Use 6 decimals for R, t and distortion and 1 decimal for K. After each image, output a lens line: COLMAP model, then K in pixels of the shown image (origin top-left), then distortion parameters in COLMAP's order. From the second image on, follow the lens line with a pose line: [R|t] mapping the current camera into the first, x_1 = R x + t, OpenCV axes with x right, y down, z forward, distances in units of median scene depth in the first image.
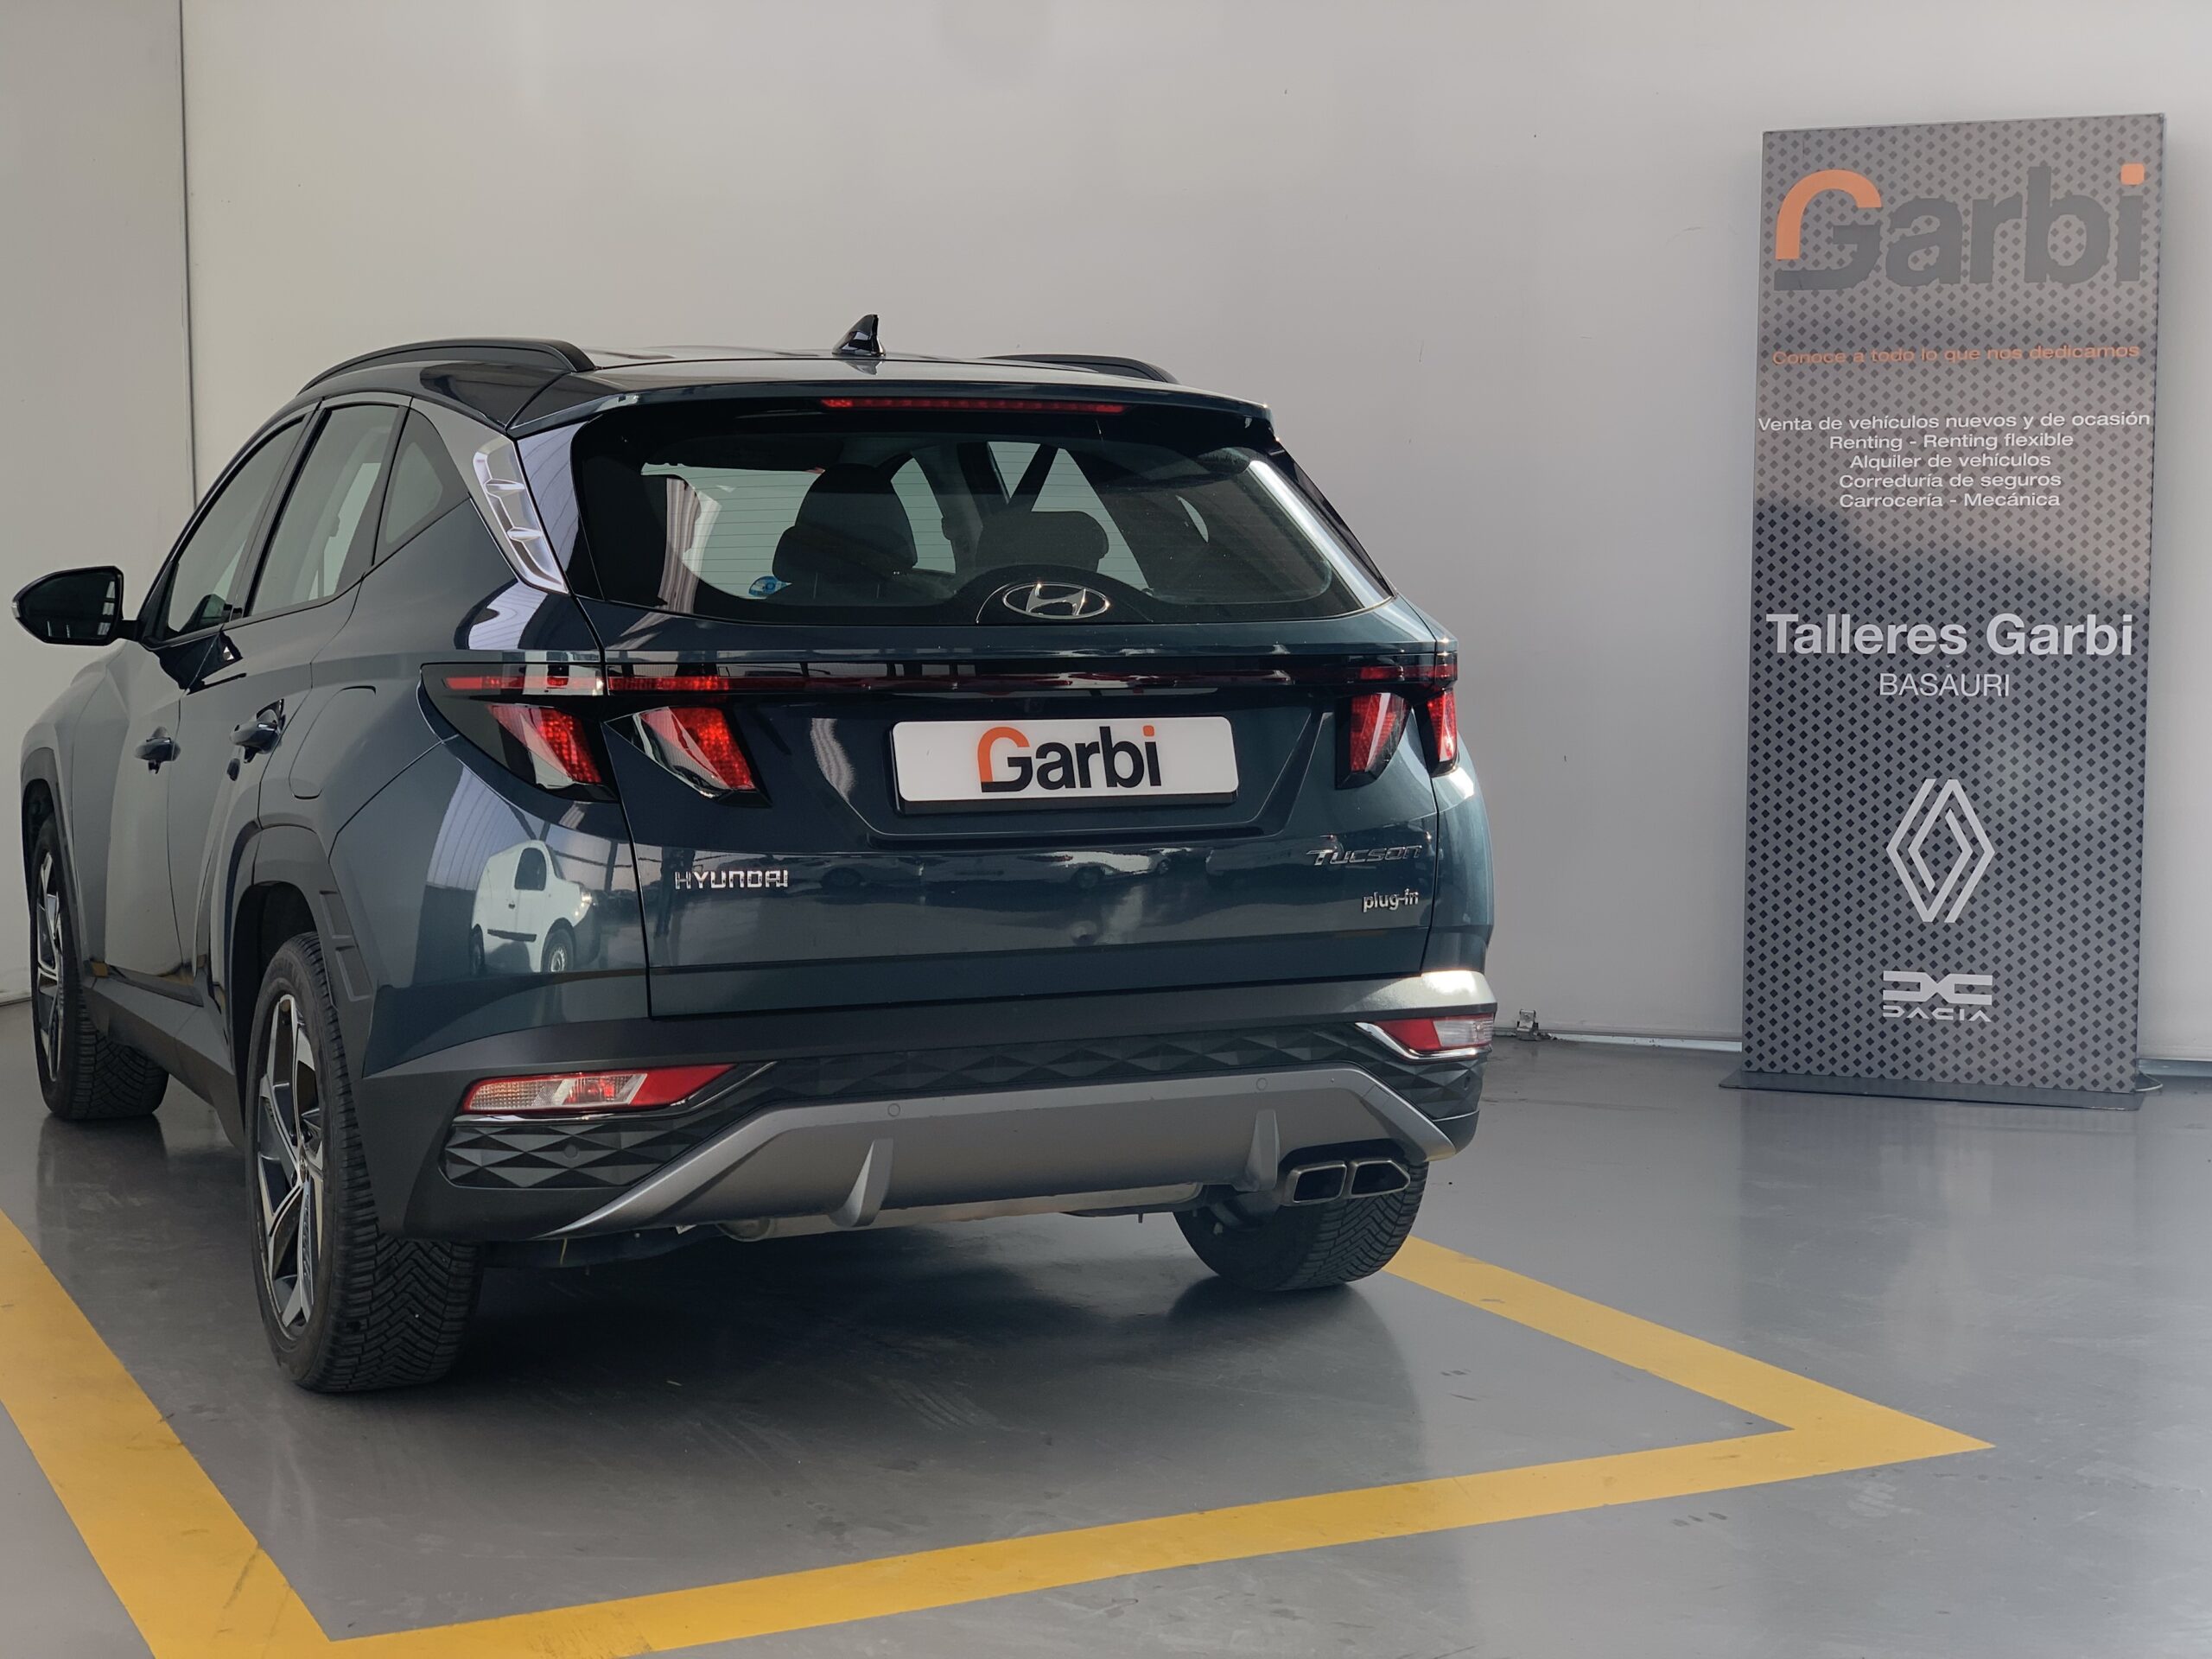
lens RADIAL K [[3303.0, 0, 1106.0], [0, 3303.0, 829.5], [0, 0, 1]] dist [-0.013736, 0.072193]
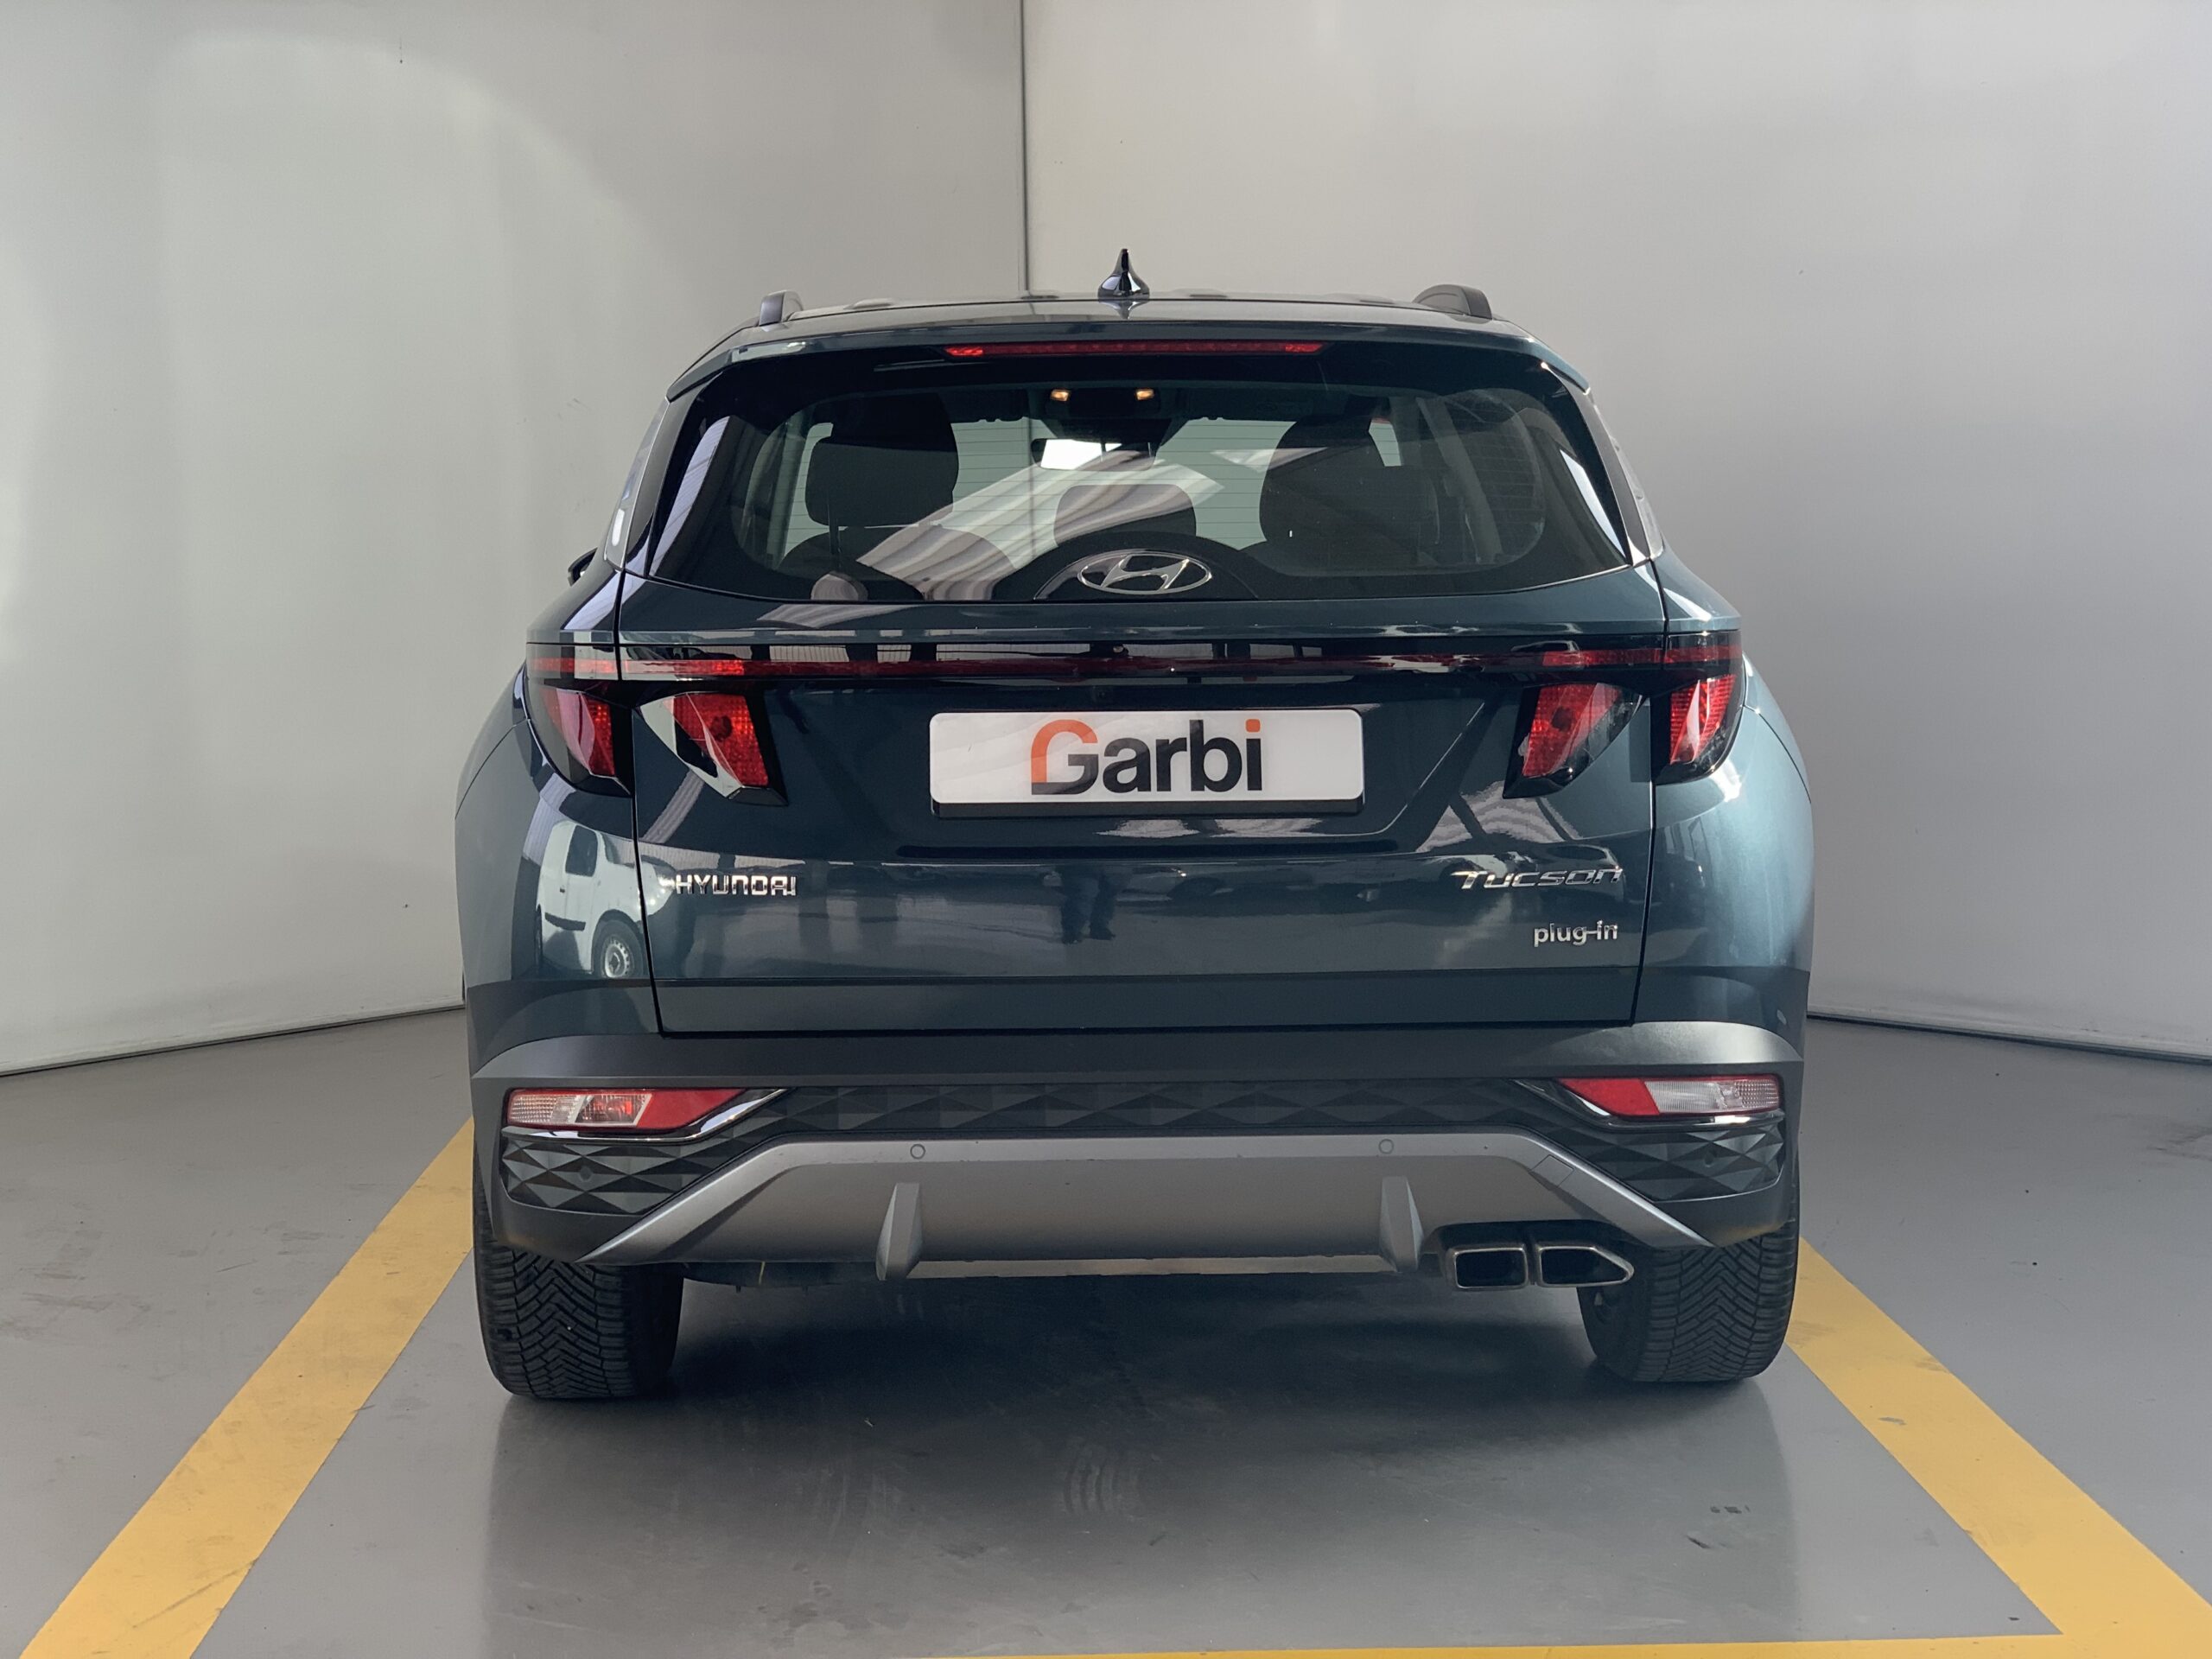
lens RADIAL K [[3303.0, 0, 1106.0], [0, 3303.0, 829.5], [0, 0, 1]] dist [-0.013736, 0.072193]
pose [[0.906345, 0.028198, -0.421597, 0.342050], [-0.021010, 0.999544, 0.021686, -0.020956], [0.422017, -0.010798, 0.906524, 0.213022]]
